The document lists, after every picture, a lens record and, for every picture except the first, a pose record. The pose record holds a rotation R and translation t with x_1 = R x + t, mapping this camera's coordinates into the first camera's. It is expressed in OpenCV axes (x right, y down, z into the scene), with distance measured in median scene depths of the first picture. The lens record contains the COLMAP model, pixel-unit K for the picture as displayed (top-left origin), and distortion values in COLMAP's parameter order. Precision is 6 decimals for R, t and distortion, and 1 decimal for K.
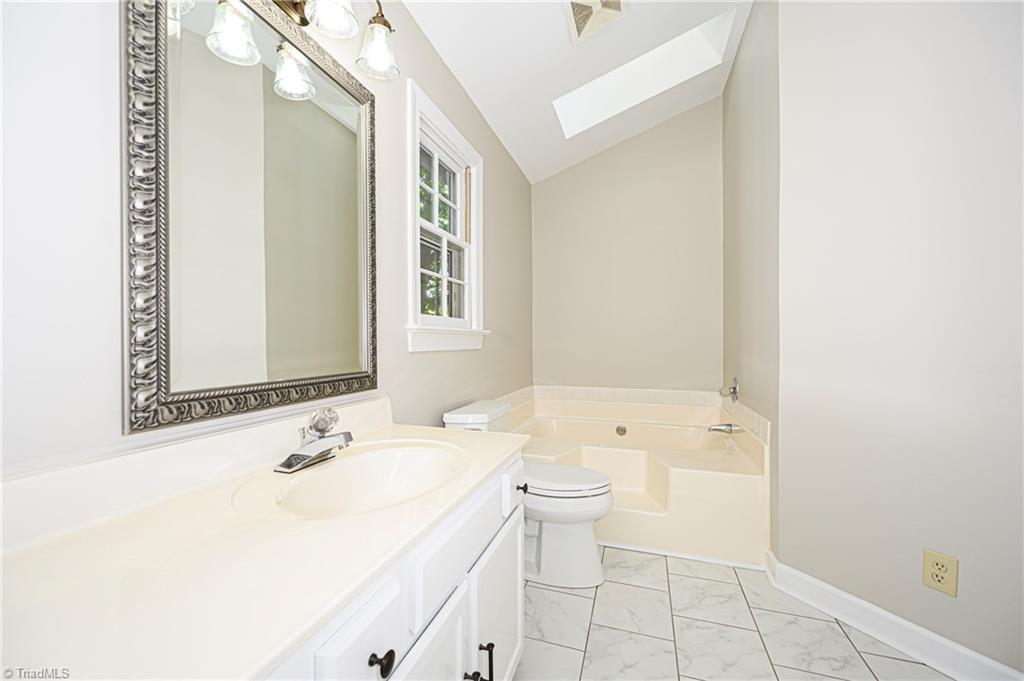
lens RADIAL K [[399.2, 0, 510.3], [0, 399.2, 334.5], [0, 0, 1]] dist [-0.008636, 0.000192]
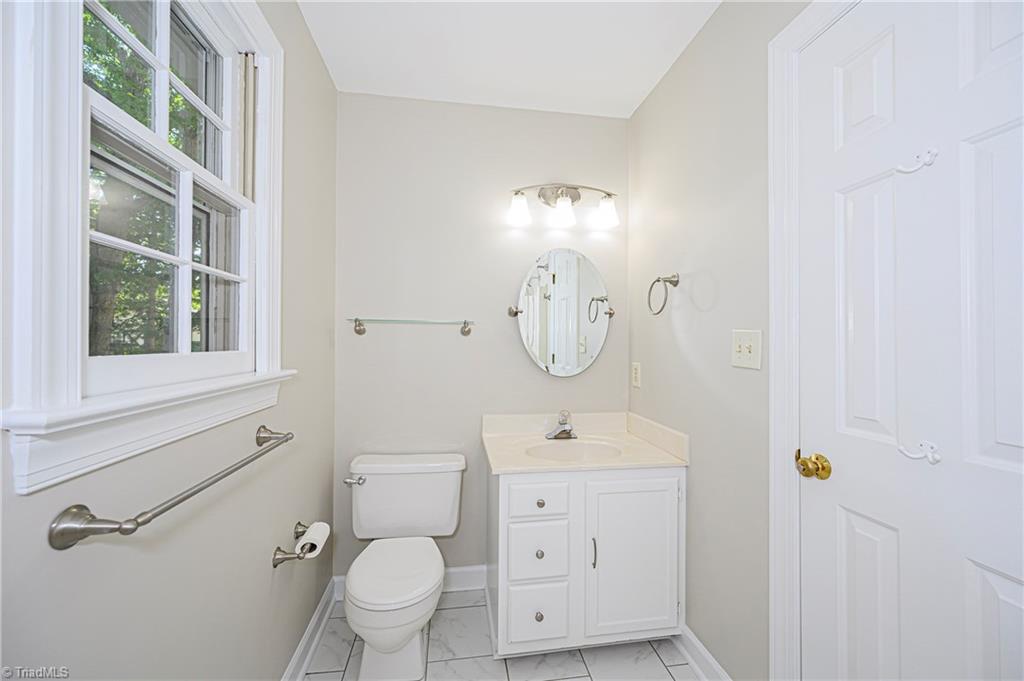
lens RADIAL K [[399.2, 0, 522.7], [0, 399.2, 333.2], [0, 0, 1]] dist [-0.008636, 0.000192]
pose [[0.878014, 0.004864, 0.478609, -0.043750], [-0.000611, 0.999959, -0.009043, -0.058604], [-0.478634, 0.007647, 0.877981, 0.413018]]
